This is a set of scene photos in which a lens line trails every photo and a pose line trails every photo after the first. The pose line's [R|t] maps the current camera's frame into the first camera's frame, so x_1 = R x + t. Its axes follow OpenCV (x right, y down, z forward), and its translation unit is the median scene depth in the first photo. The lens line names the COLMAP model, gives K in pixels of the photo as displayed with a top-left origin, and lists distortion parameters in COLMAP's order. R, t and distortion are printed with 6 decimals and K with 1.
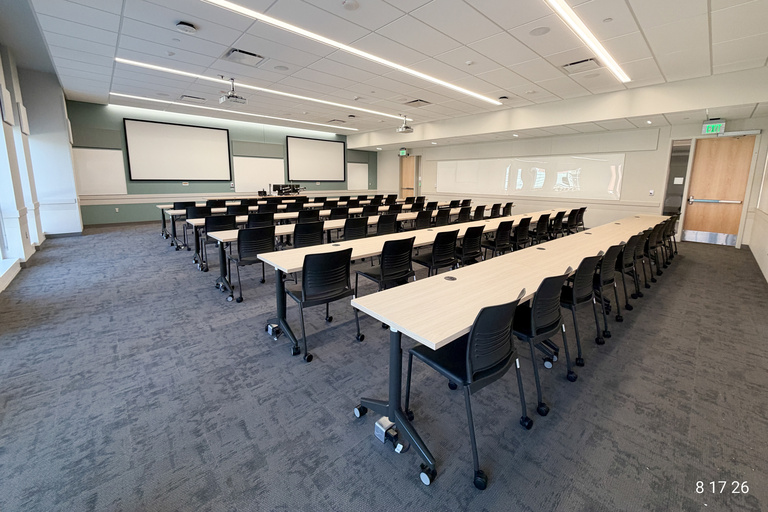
lens RADIAL K [[301.7, 0, 384.6], [0, 301.7, 245.0], [0, 0, 1]] dist [-0.000567, -0.000143]
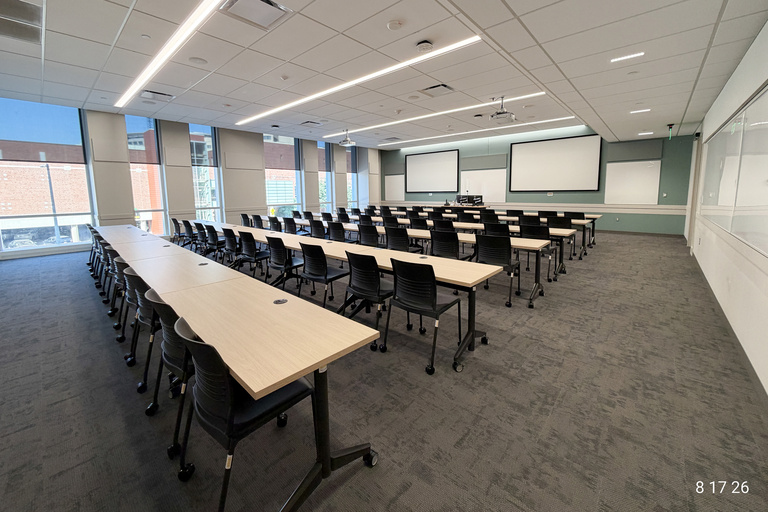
lens RADIAL K [[301.7, 0, 384.6], [0, 301.7, 245.0], [0, 0, 1]] dist [-0.000567, -0.000143]
pose [[0.097687, 0.164784, -0.981480, 0.603363], [-0.196918, 0.969900, 0.143240, -0.113498], [0.975541, 0.179279, 0.127195, 0.556002]]
